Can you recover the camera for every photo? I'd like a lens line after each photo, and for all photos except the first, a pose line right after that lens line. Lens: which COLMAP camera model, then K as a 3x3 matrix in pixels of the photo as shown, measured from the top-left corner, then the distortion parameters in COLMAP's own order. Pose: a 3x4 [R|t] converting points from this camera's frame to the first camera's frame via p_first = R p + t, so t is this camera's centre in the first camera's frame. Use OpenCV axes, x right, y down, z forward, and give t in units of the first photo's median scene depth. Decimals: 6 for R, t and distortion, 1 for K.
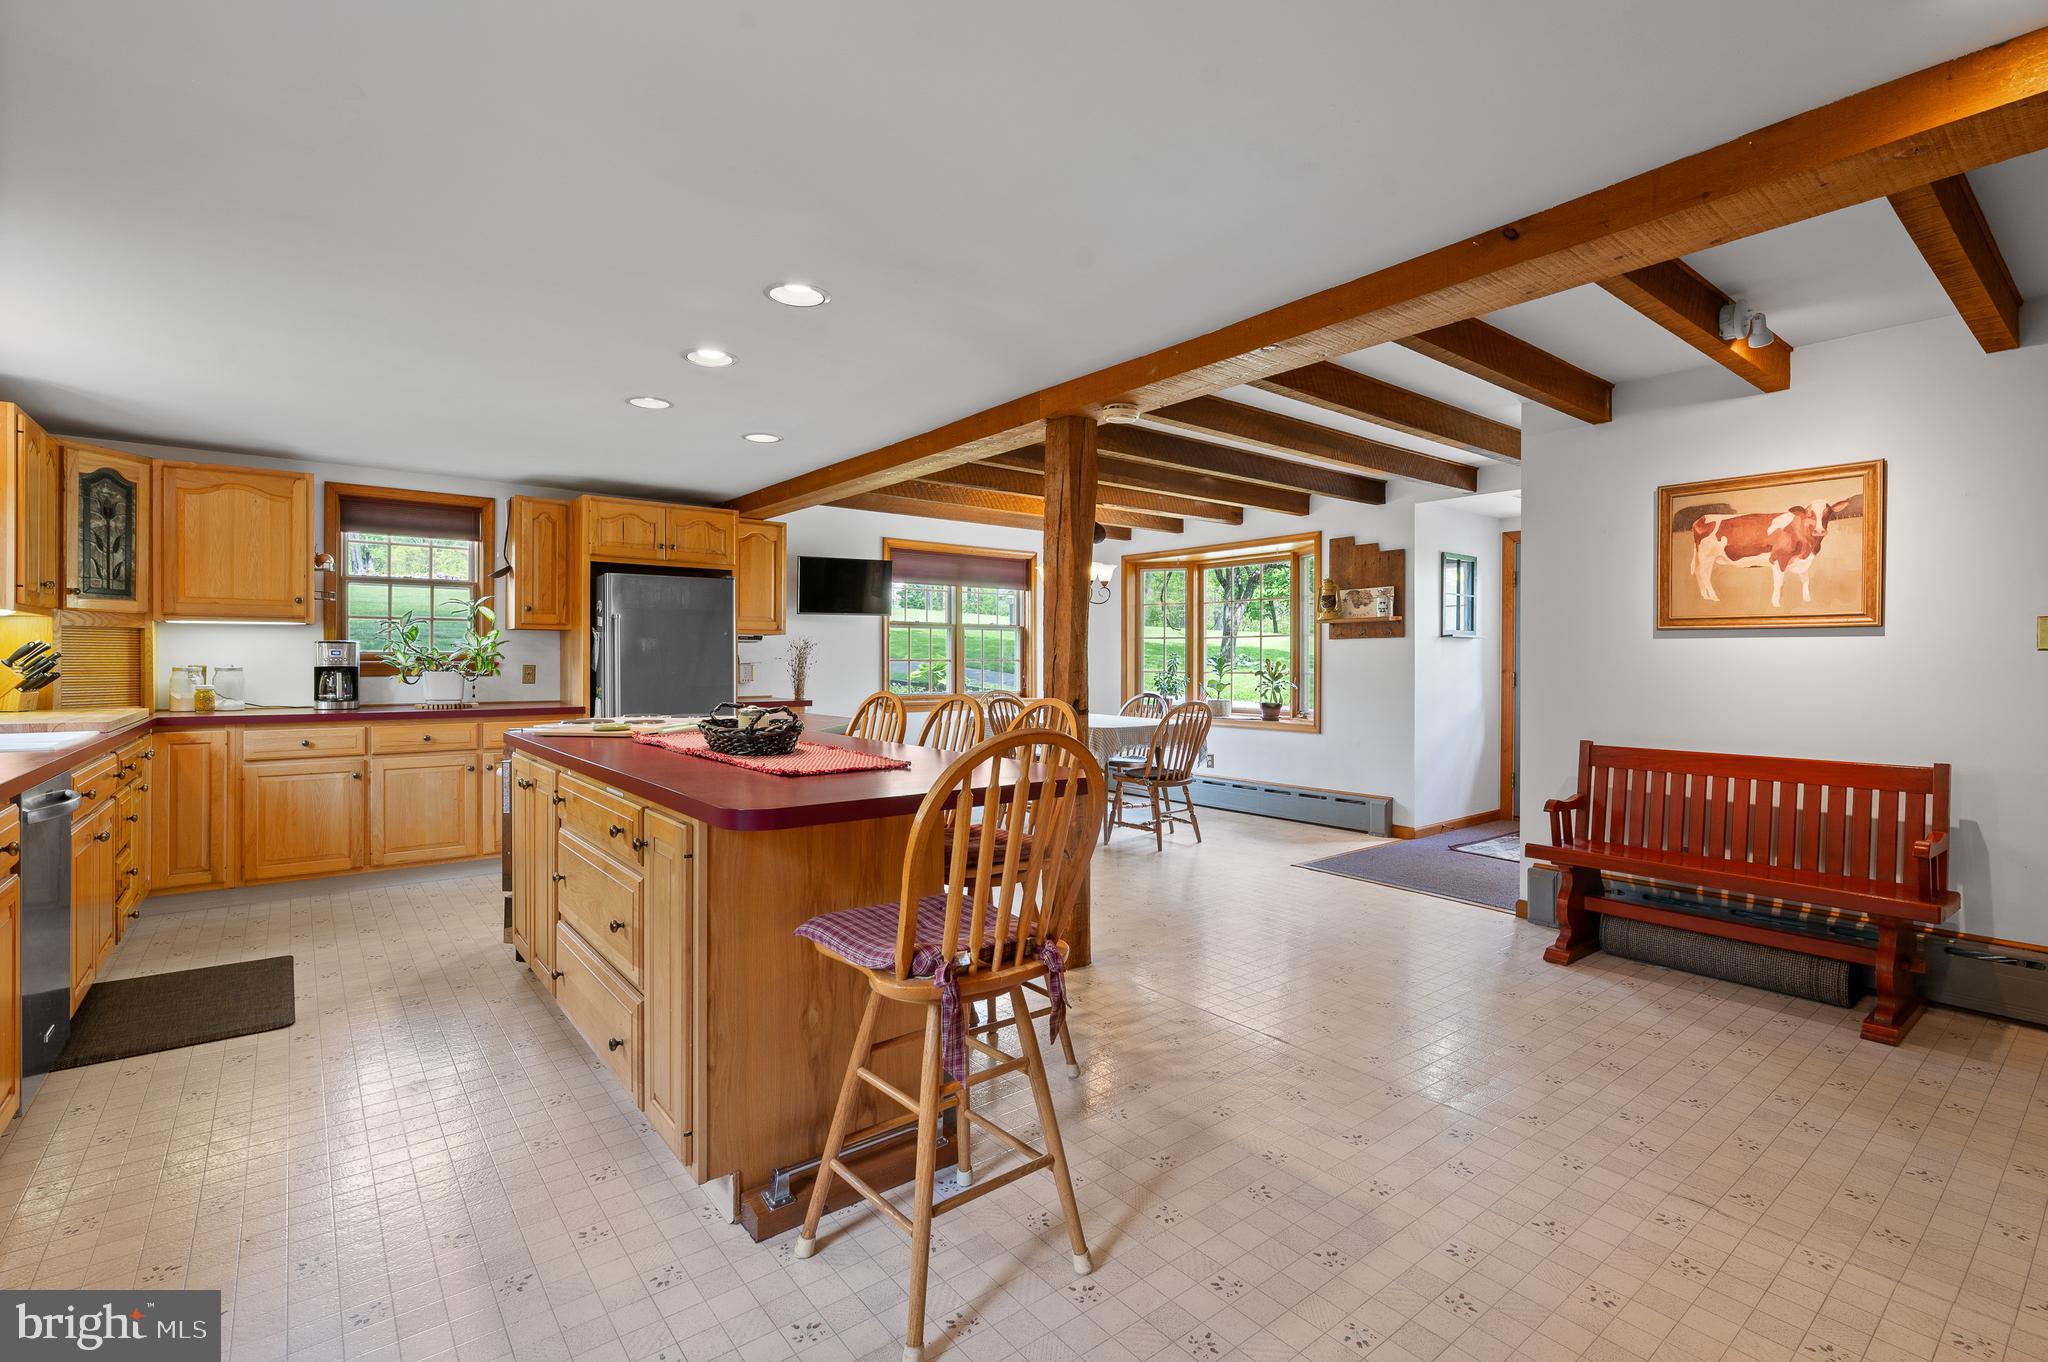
lens RADIAL K [[960.0, 0, 1029.1], [0, 960.0, 665.5], [0, 0, 1]] dist [-0.001456, -0.000225]
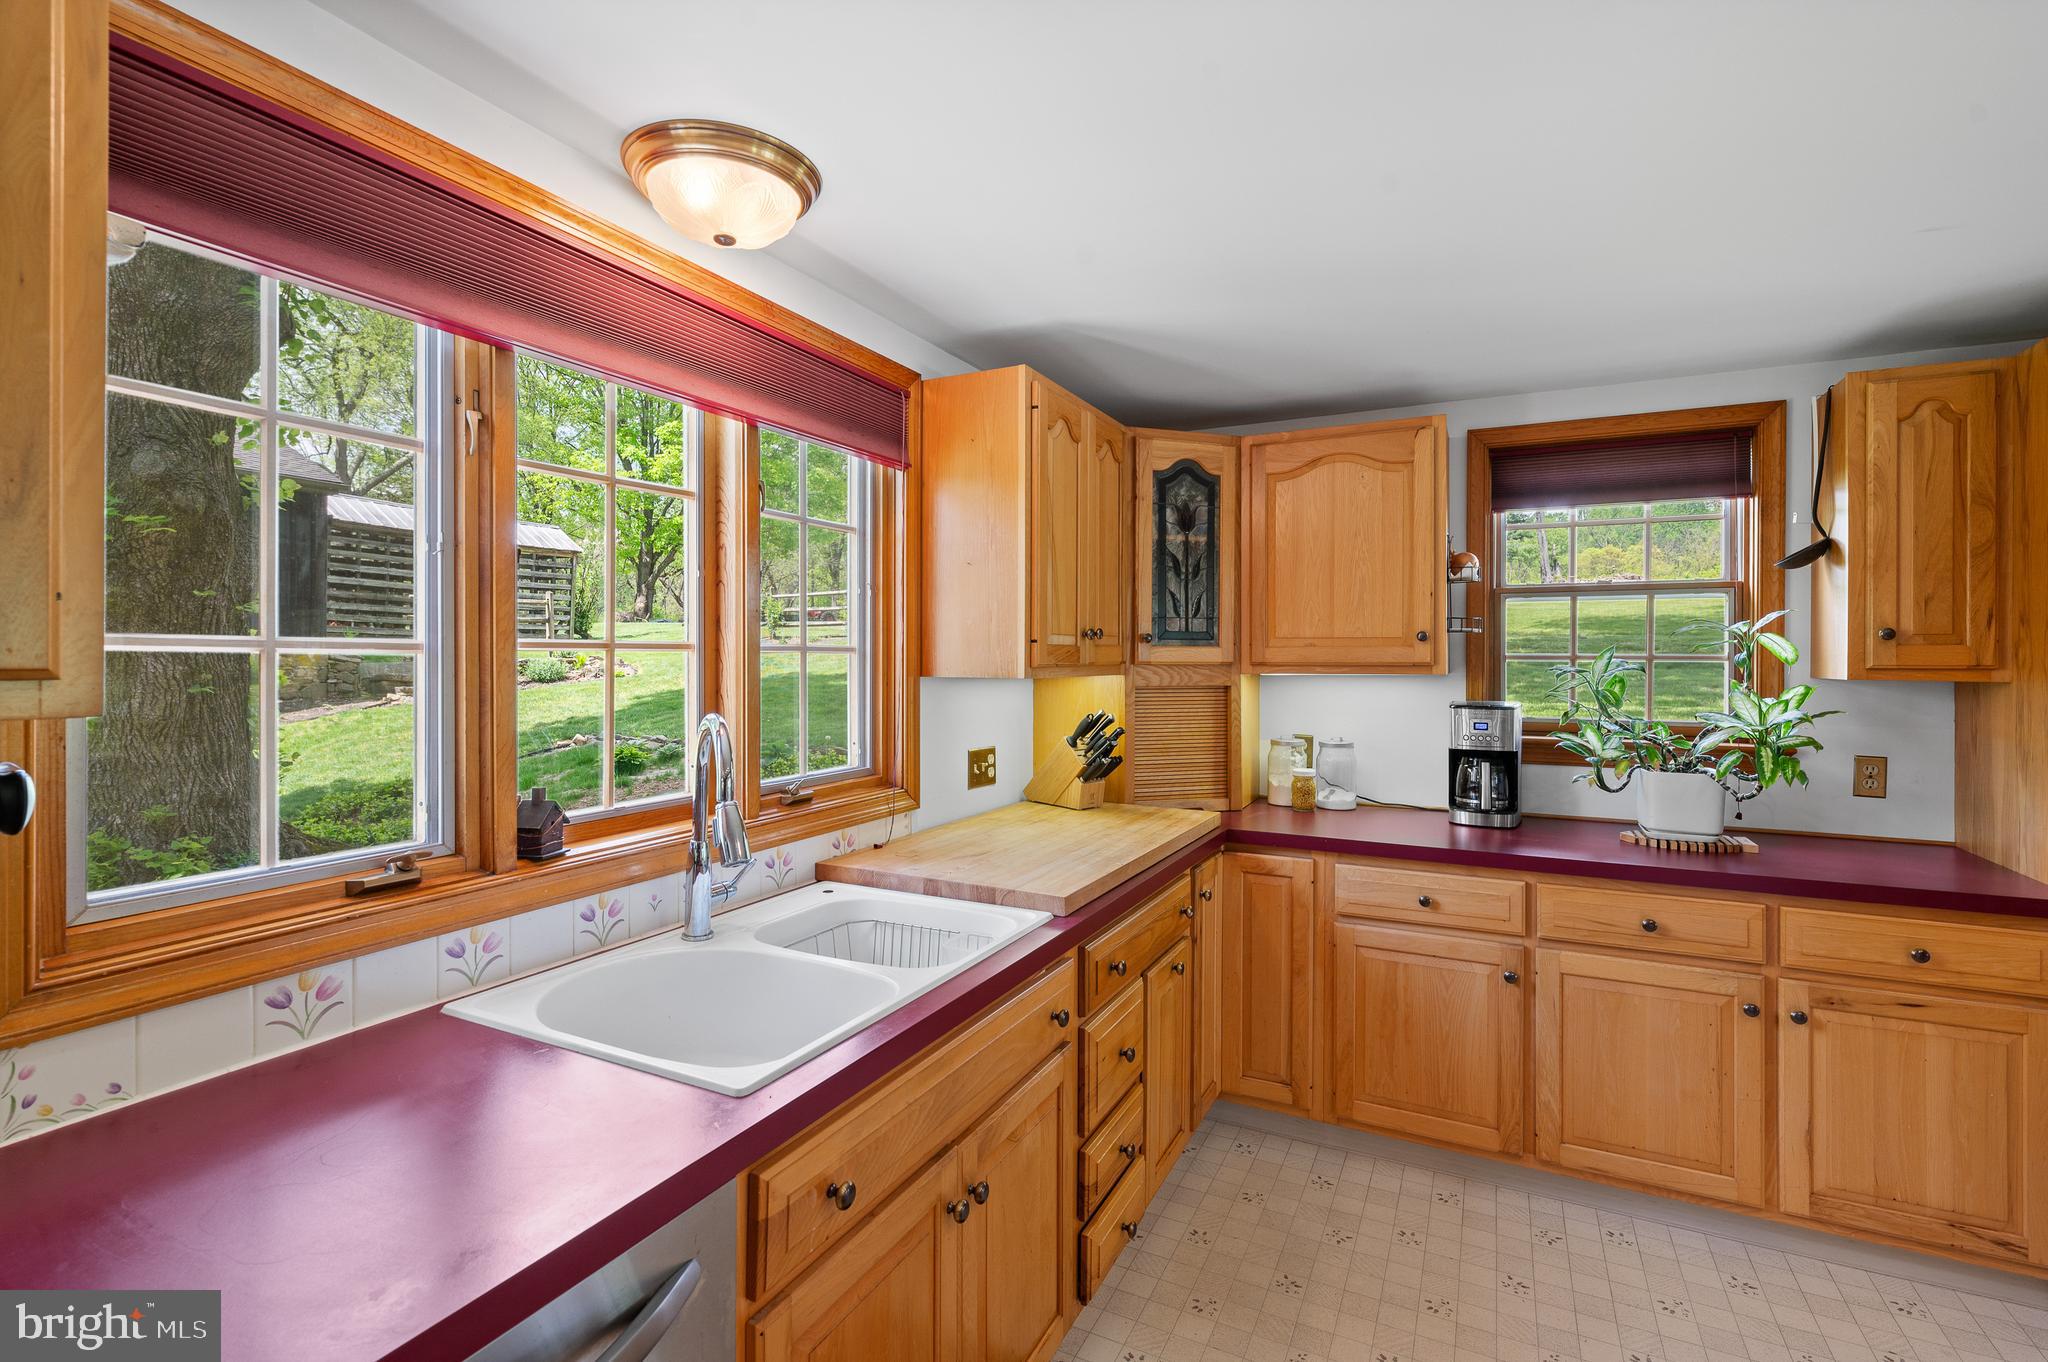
lens RADIAL K [[960.0, 0, 1029.1], [0, 960.0, 665.5], [0, 0, 1]] dist [-0.001456, -0.000225]
pose [[0.448604, 0.000381, -0.893730, -0.328323], [-0.001416, 0.999999, -0.000285, -0.046646], [0.893729, 0.001394, 0.448604, 0.494780]]
